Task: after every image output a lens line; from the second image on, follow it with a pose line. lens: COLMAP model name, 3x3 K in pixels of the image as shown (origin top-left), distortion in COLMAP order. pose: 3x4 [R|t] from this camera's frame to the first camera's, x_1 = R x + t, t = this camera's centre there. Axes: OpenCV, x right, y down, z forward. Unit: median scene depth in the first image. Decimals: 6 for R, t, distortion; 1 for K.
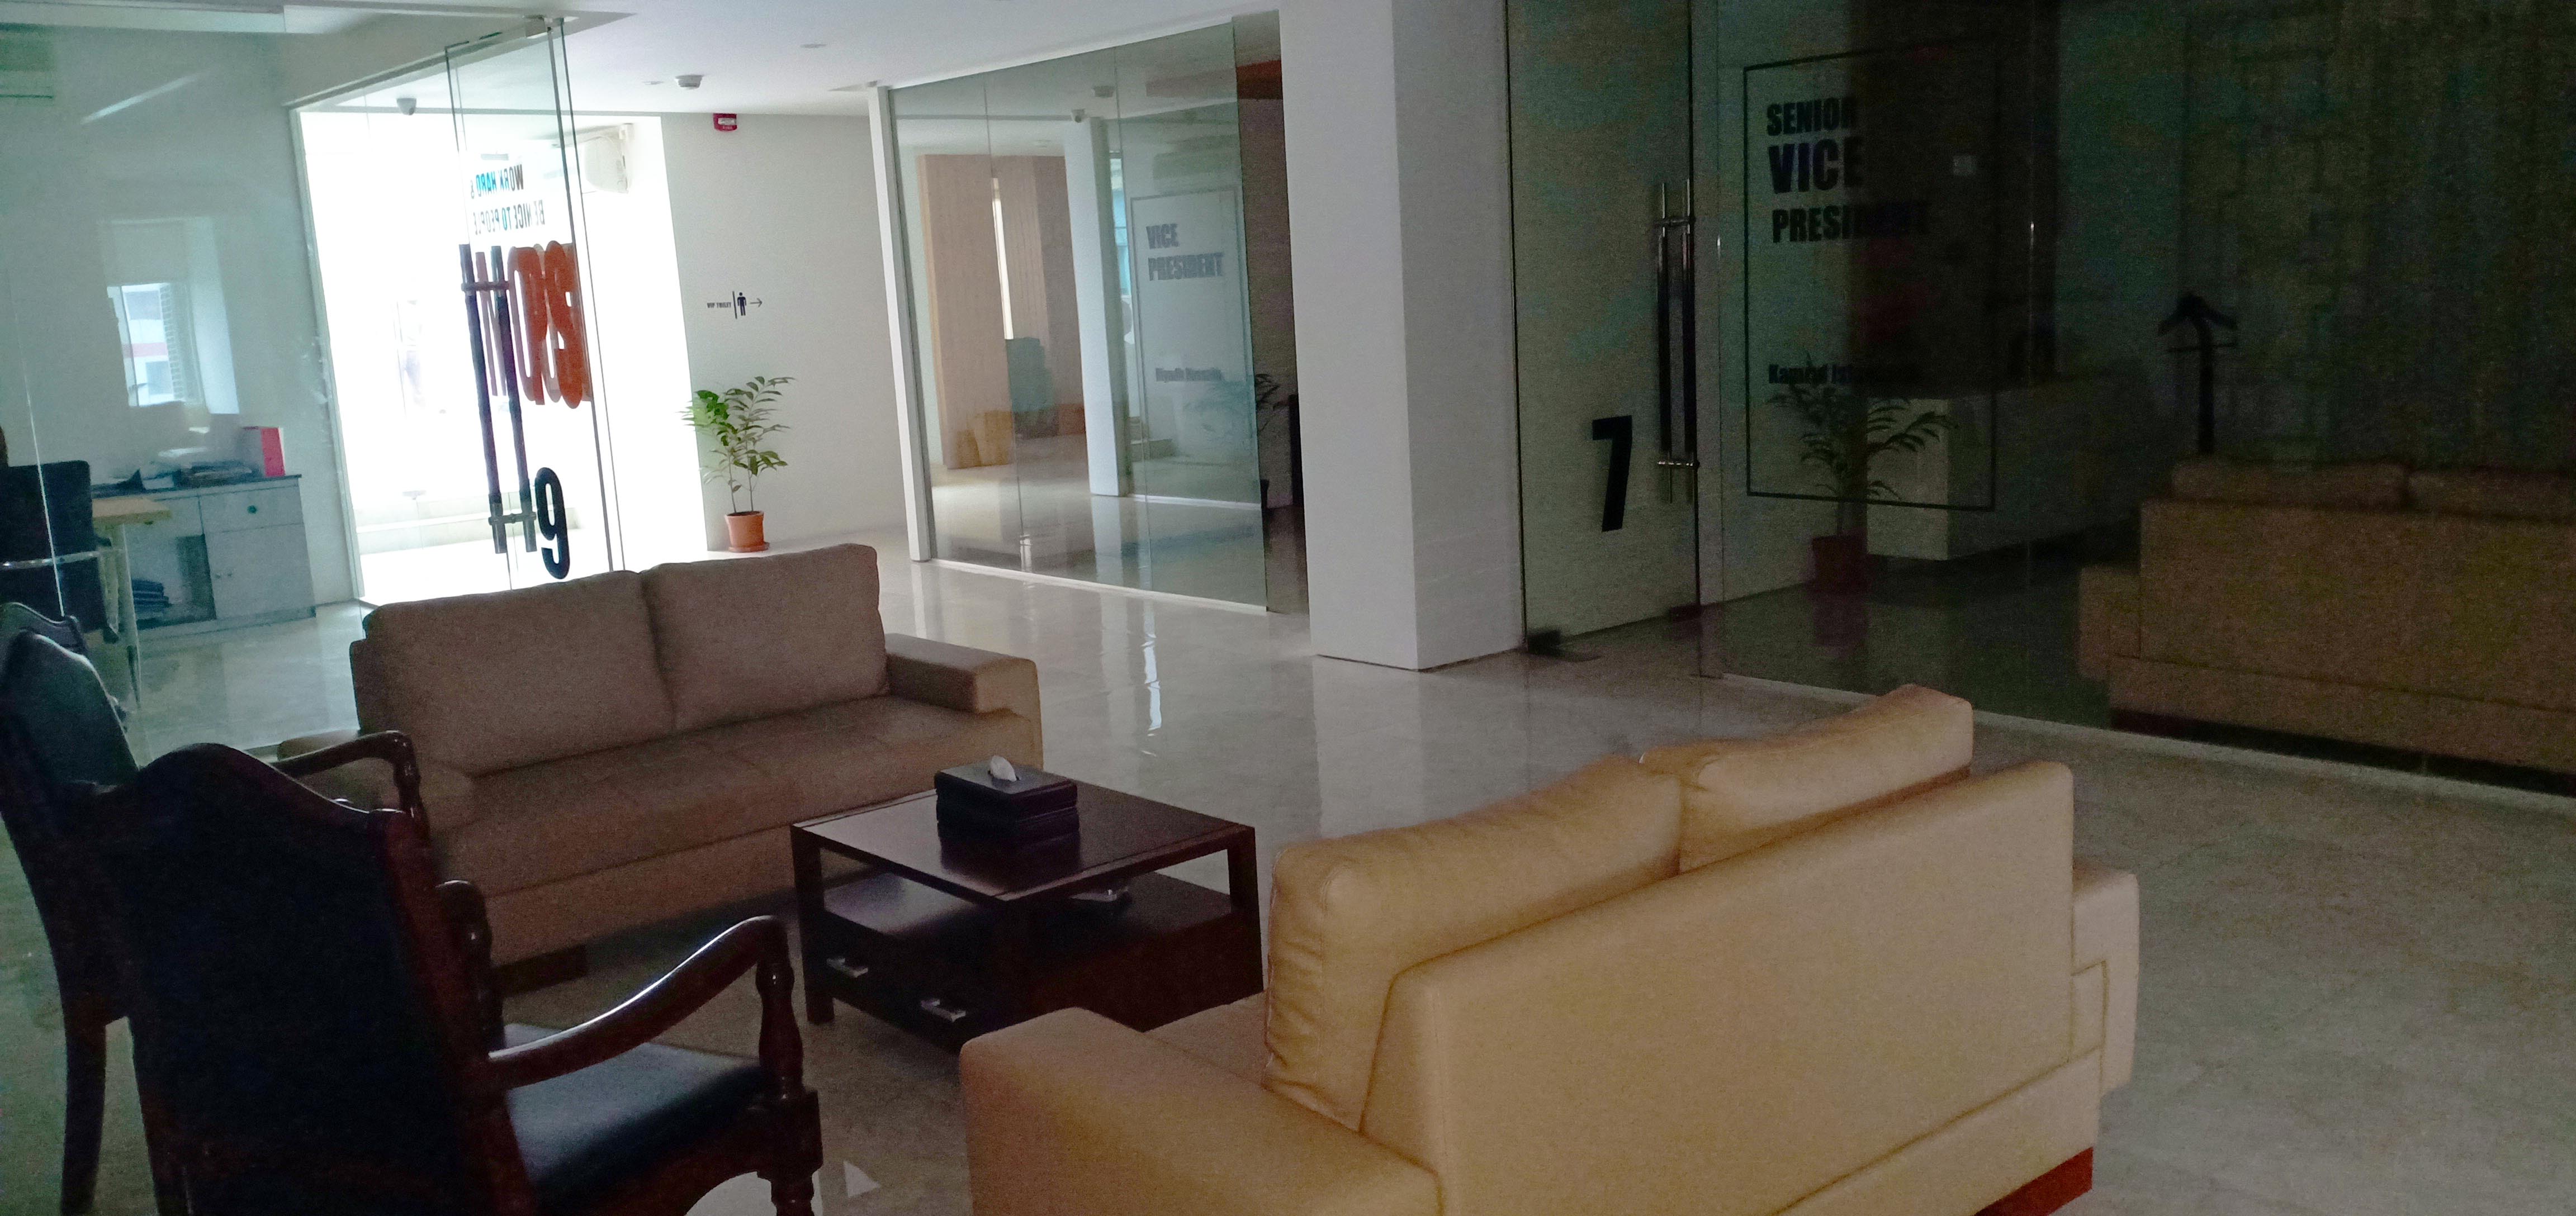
lens RADIAL K [[1918.6, 0, 1288.0], [0, 1918.6, 608.0], [0, 0, 1]] dist [0.002367, -0.003331]
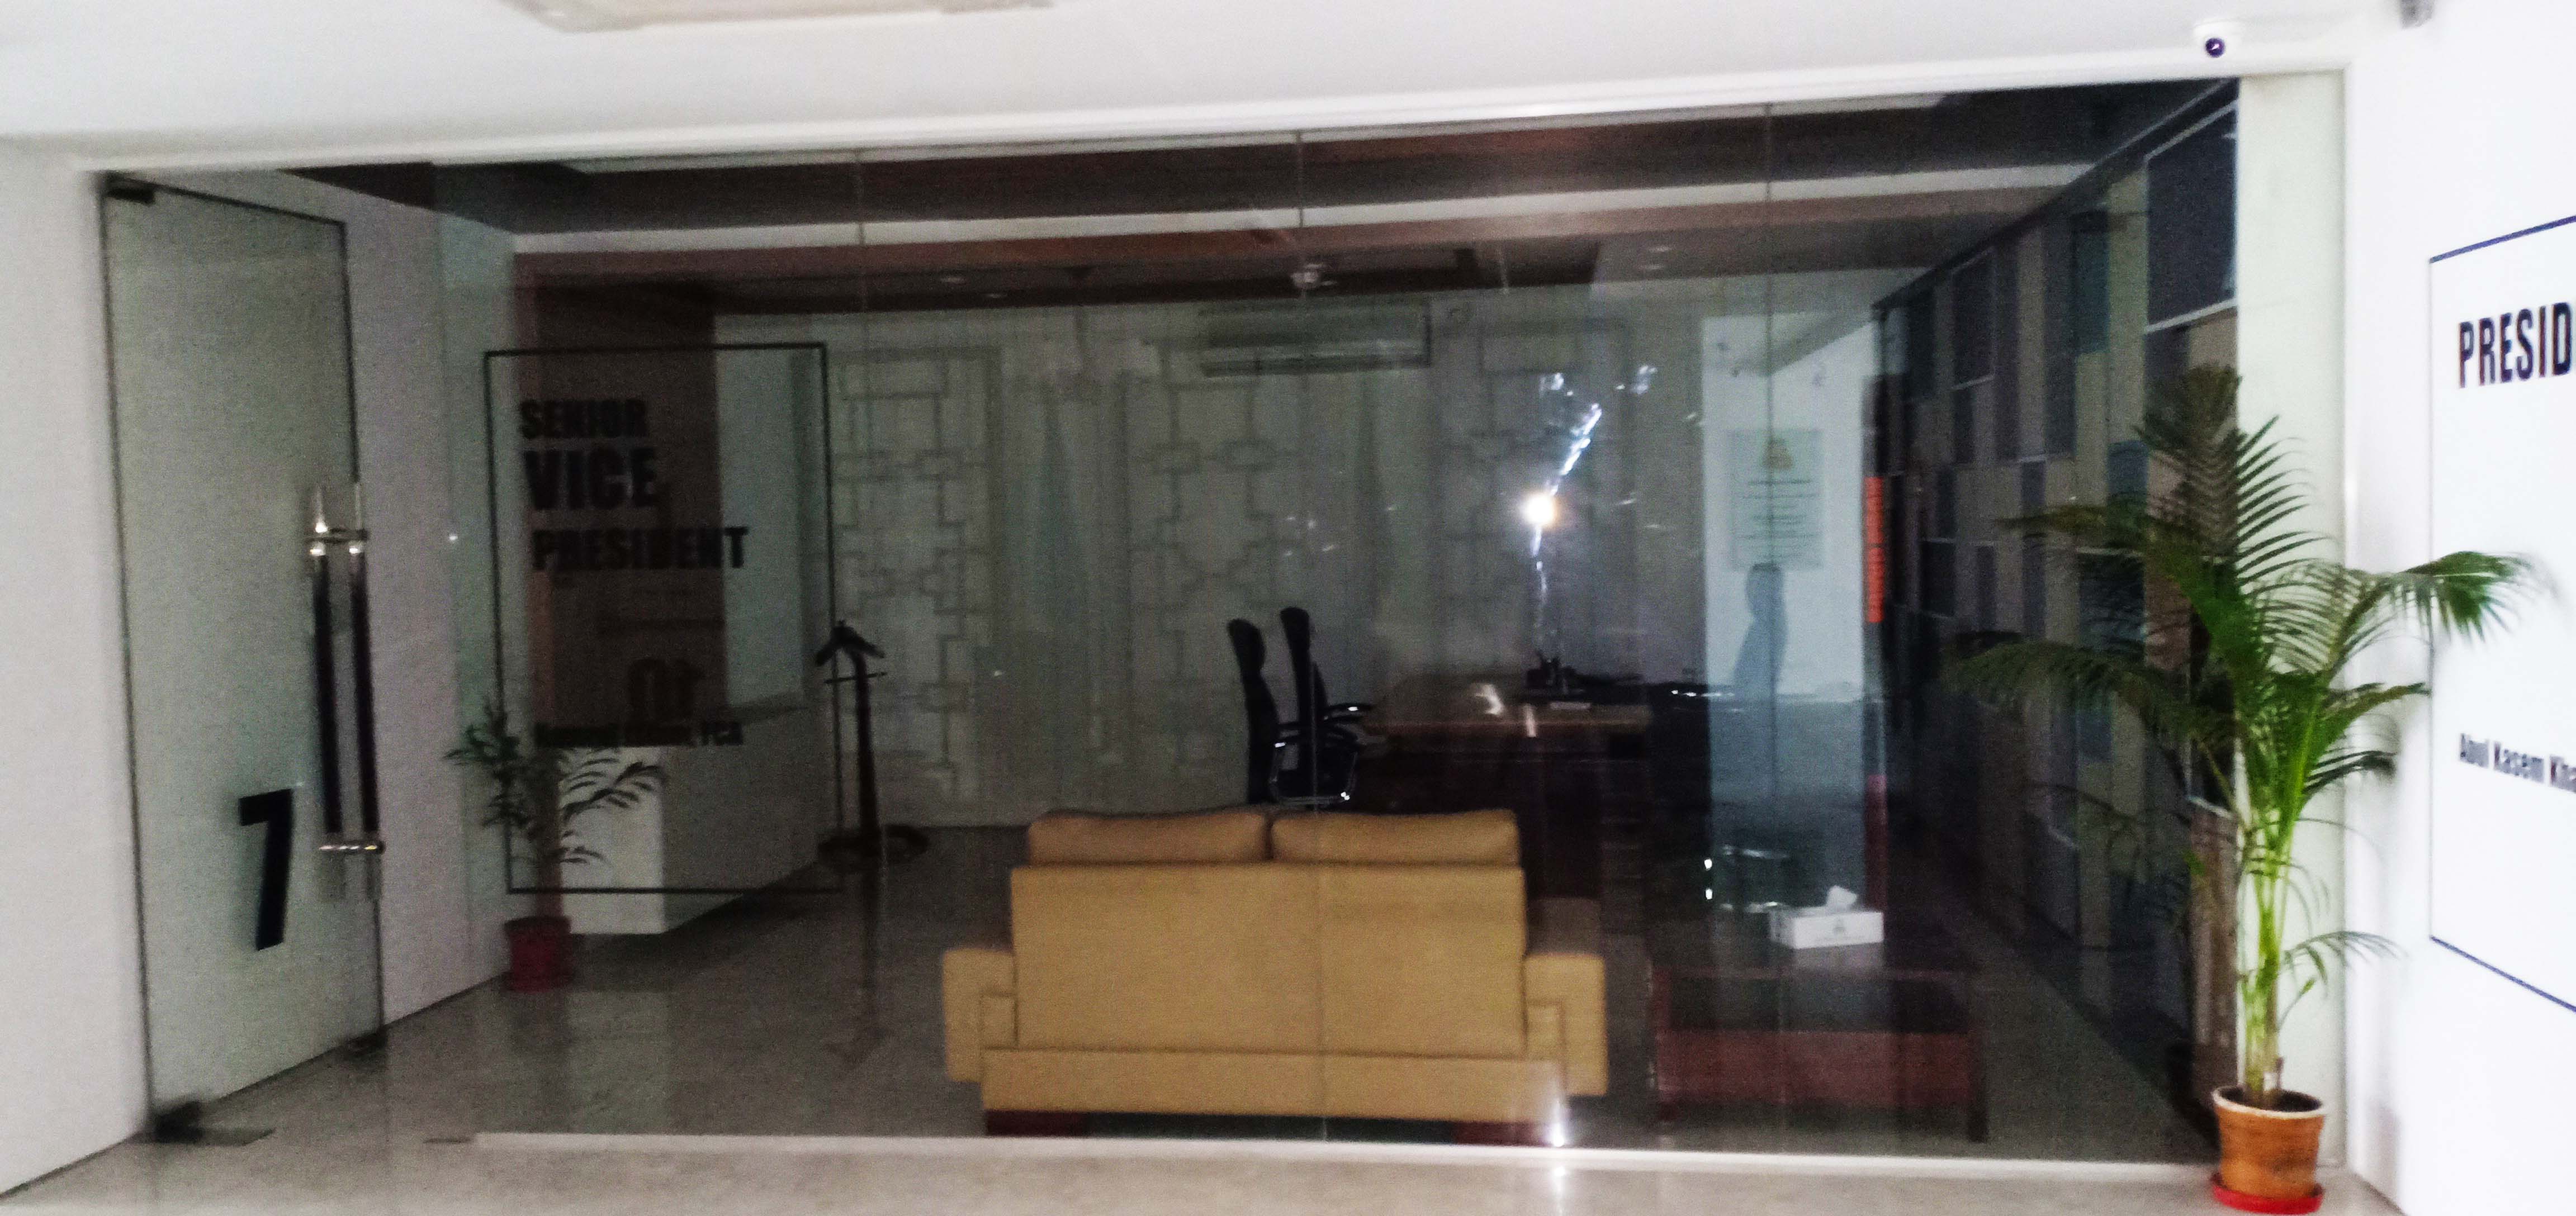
lens RADIAL K [[1918.6, 0, 1288.0], [0, 1918.6, 608.0], [0, 0, 1]] dist [0.002367, -0.003331]
pose [[0.730298, 0.009630, 0.683061, -0.048981], [0.101333, 0.987311, -0.122261, -0.038349], [-0.675571, 0.158504, 0.720056, 0.181108]]
